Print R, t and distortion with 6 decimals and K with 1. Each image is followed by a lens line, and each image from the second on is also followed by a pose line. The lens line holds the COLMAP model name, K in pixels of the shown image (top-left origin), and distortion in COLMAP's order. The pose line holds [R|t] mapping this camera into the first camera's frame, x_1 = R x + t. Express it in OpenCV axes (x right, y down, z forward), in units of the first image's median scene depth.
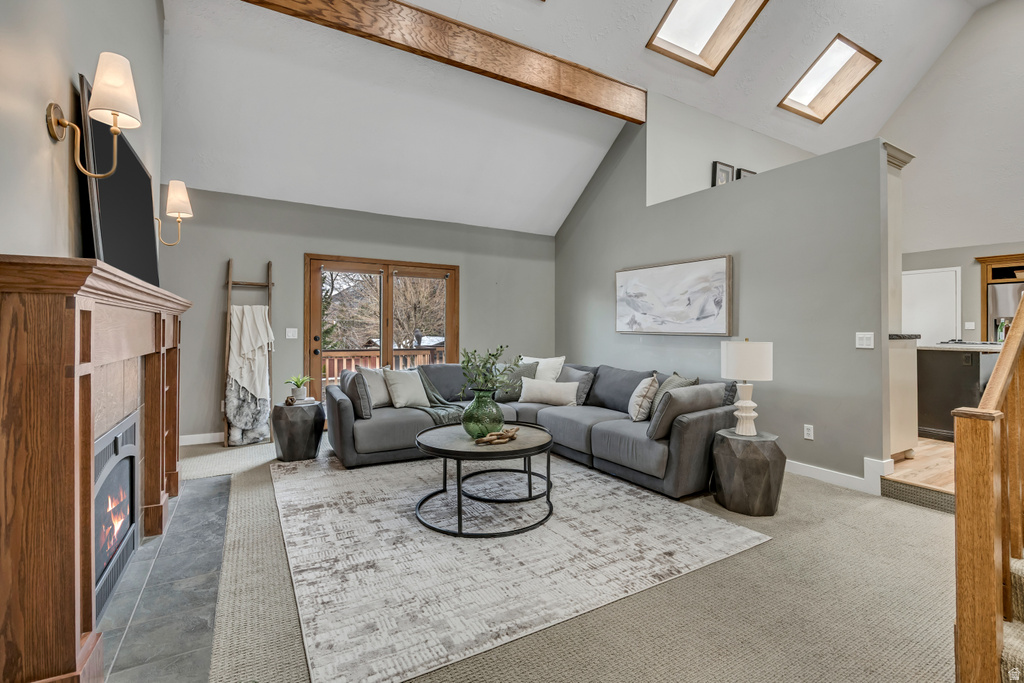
lens RADIAL K [[451.1, 0, 515.0], [0, 451.1, 333.7], [0, 0, 1]] dist [-0.009880, -0.000892]
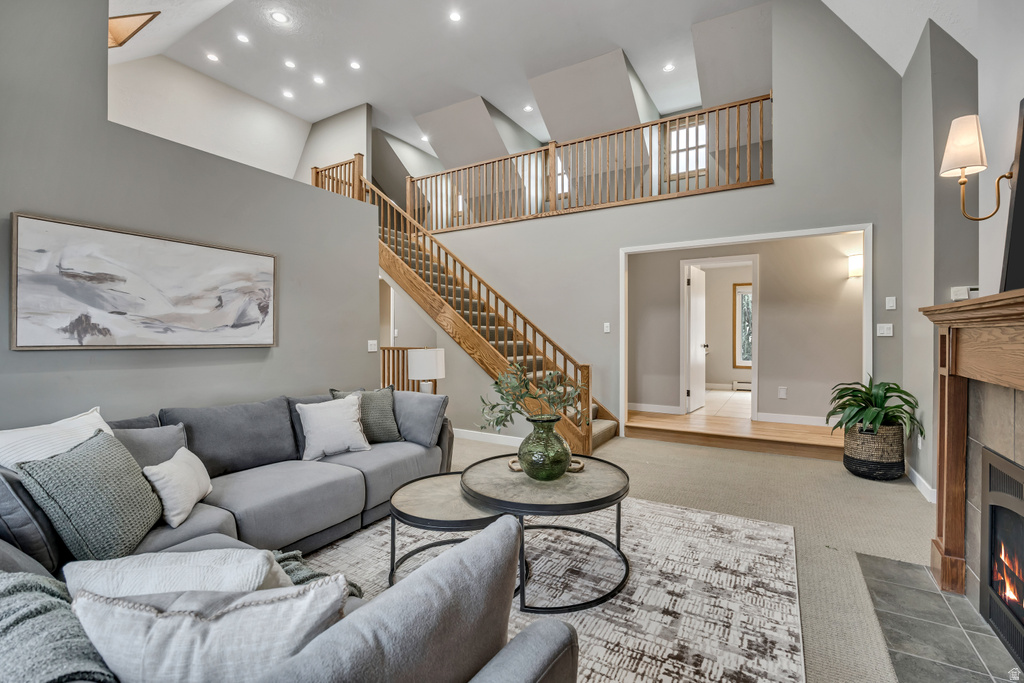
lens RADIAL K [[451.1, 0, 515.0], [0, 451.1, 333.7], [0, 0, 1]] dist [-0.009880, -0.000892]
pose [[-0.480396, -0.001860, 0.877050, -0.820925], [0.005049, 0.999975, 0.004886, -0.034847], [-0.877037, 0.006775, -0.480374, 1.559143]]
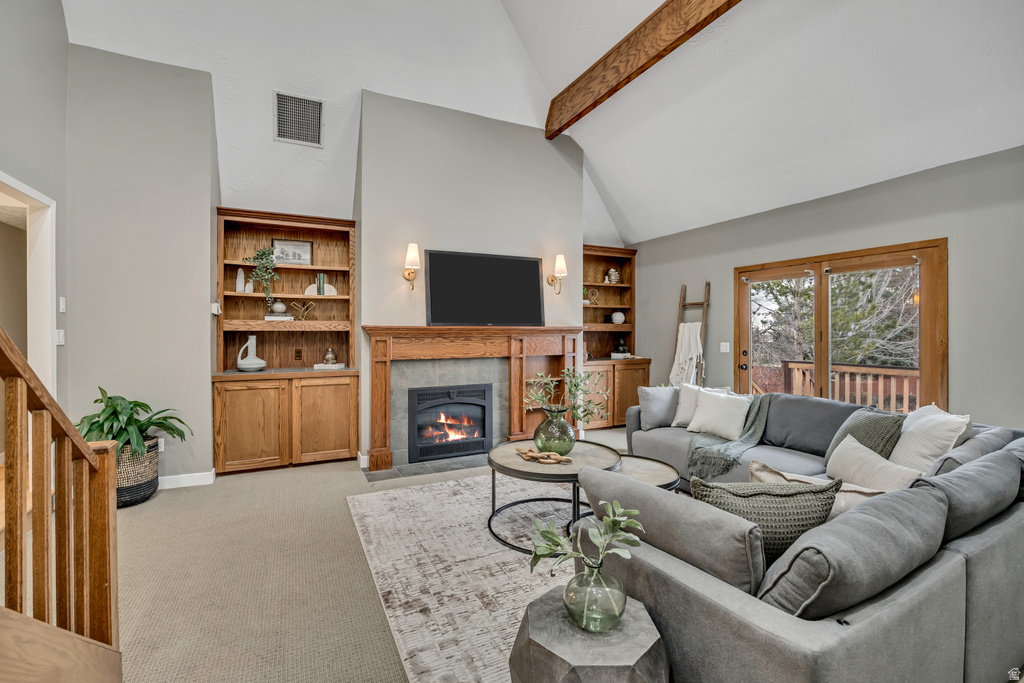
lens RADIAL K [[451.1, 0, 515.0], [0, 451.1, 333.7], [0, 0, 1]] dist [-0.009880, -0.000892]
pose [[-0.056160, 0.001709, -0.998420, 1.052938], [-0.004625, 0.999987, 0.001972, -0.058211], [0.998411, 0.004728, -0.056152, 1.052541]]
